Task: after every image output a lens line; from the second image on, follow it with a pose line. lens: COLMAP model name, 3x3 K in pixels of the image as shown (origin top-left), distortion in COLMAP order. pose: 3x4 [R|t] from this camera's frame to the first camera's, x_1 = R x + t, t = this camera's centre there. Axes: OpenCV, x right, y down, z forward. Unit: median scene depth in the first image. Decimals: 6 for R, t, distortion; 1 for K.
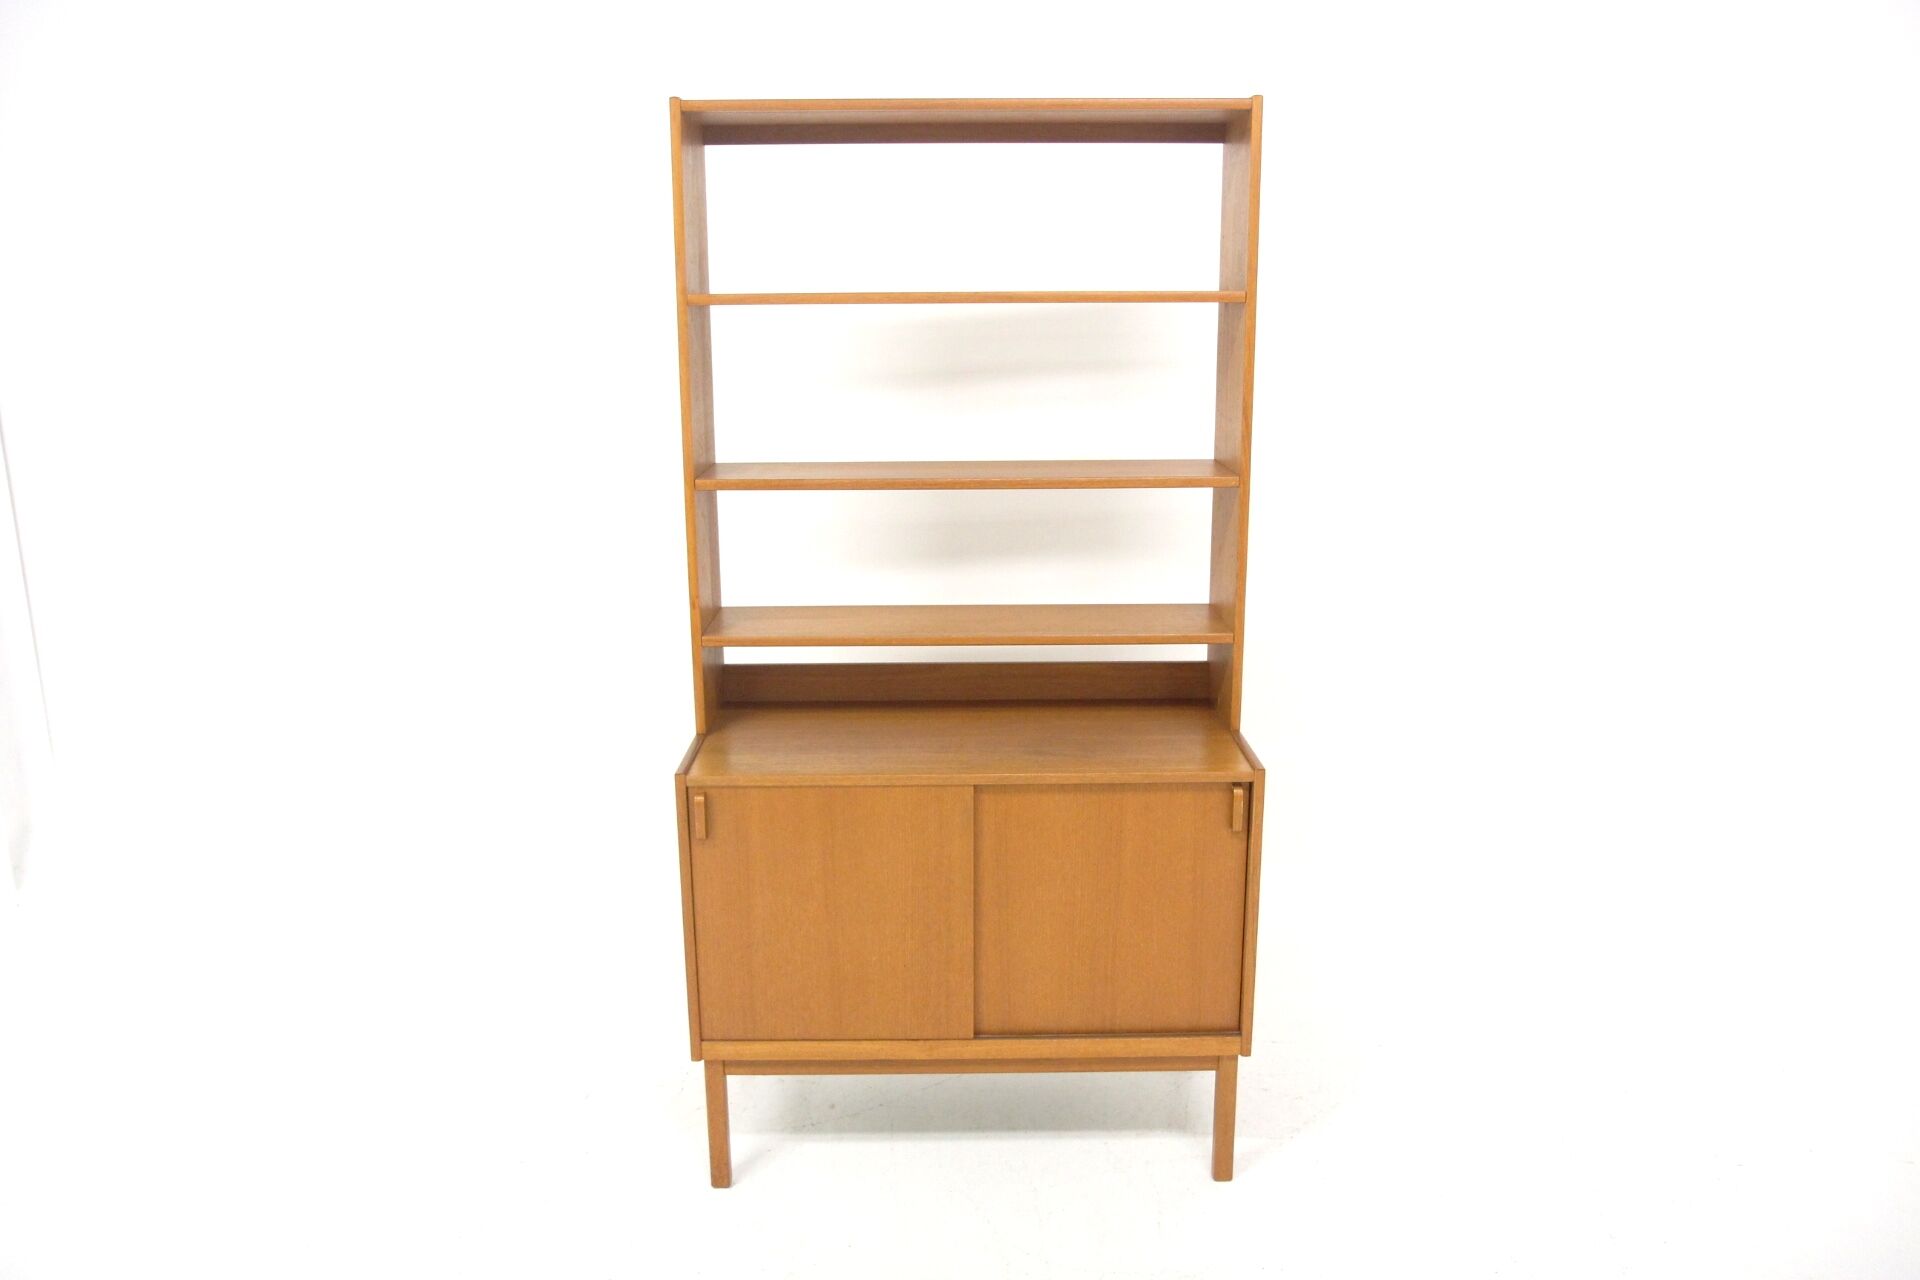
lens RADIAL K [[1508.0, 0, 976.8], [0, 1508.0, 651.6], [0, 0, 1]] dist [-0.011454, -0.004430]
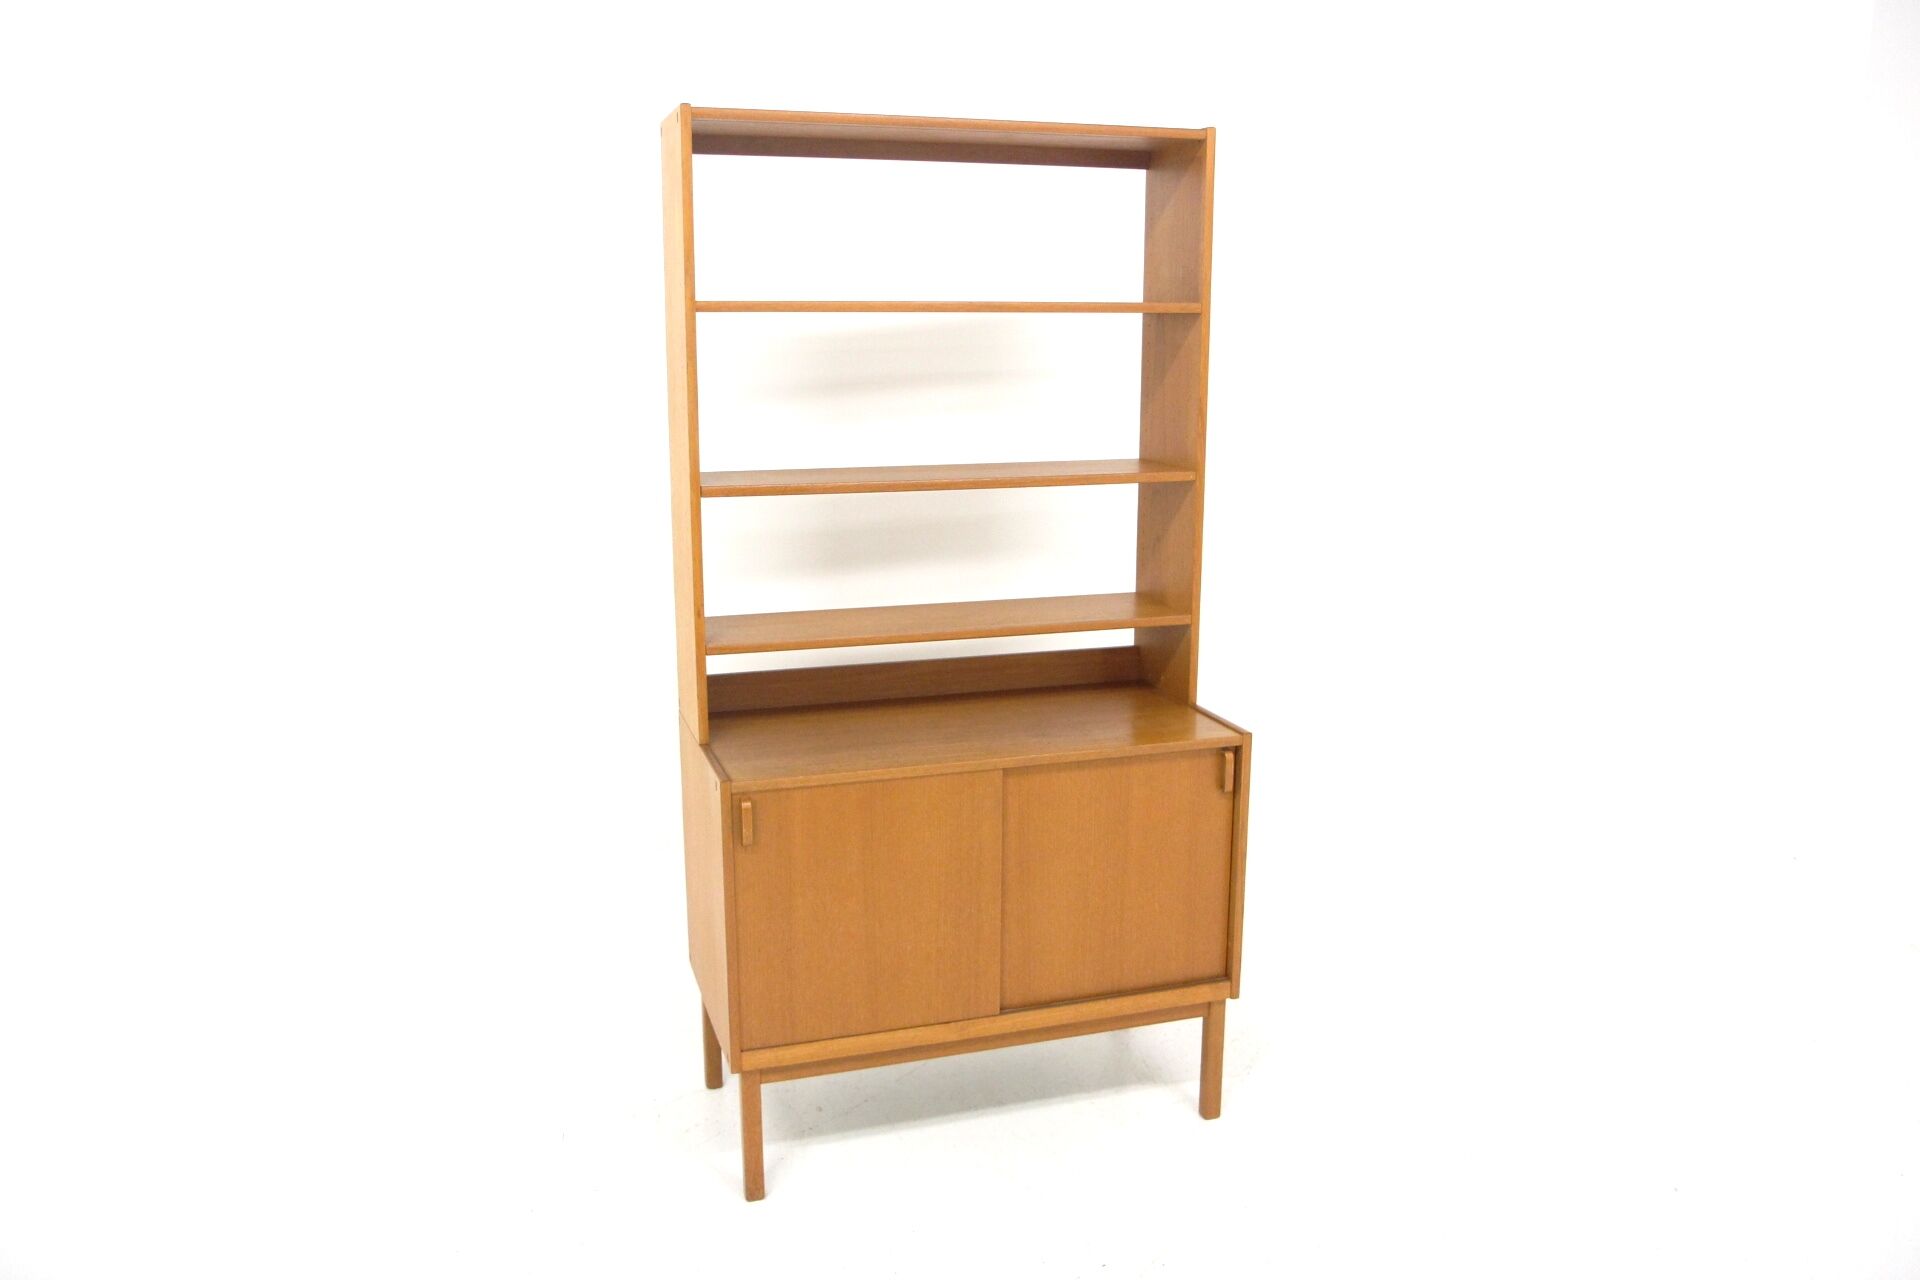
lens RADIAL K [[1508.0, 0, 957.1], [0, 1508.0, 627.9], [0, 0, 1]] dist [-0.011454, -0.004430]
pose [[0.954924, -0.053856, 0.291925, -0.318857], [0.062036, 0.997896, -0.018829, 0.008126], [-0.290297, 0.036090, 0.956256, 0.003479]]
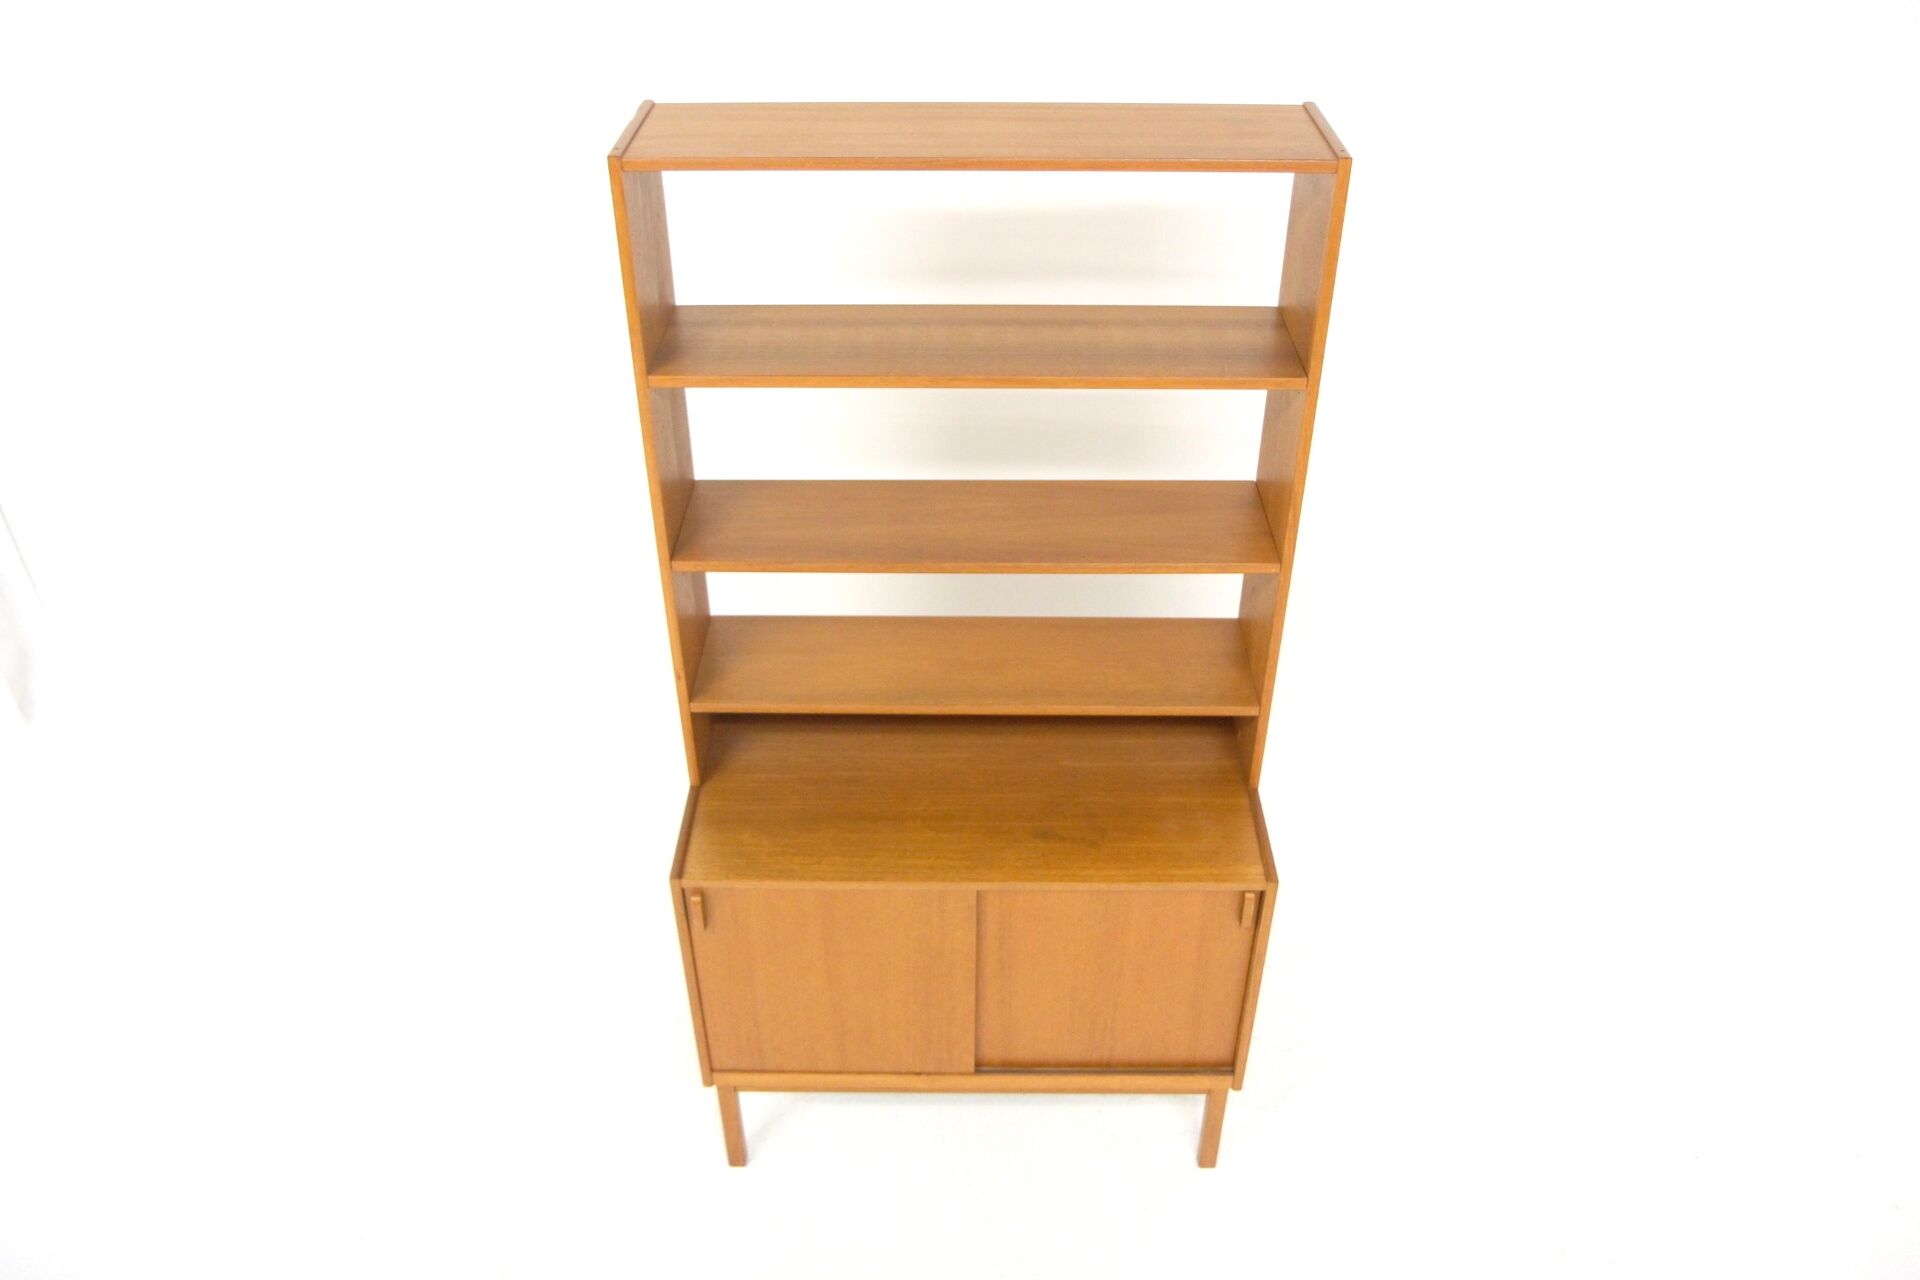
lens RADIAL K [[1508.0, 0, 980.6], [0, 1508.0, 636.3], [0, 0, 1]] dist [-0.011454, -0.004430]
pose [[0.999726, 0.020482, -0.011290, 0.007612], [-0.014707, 0.925908, 0.377462, -0.409918], [0.018185, -0.377193, 0.925956, 0.155316]]
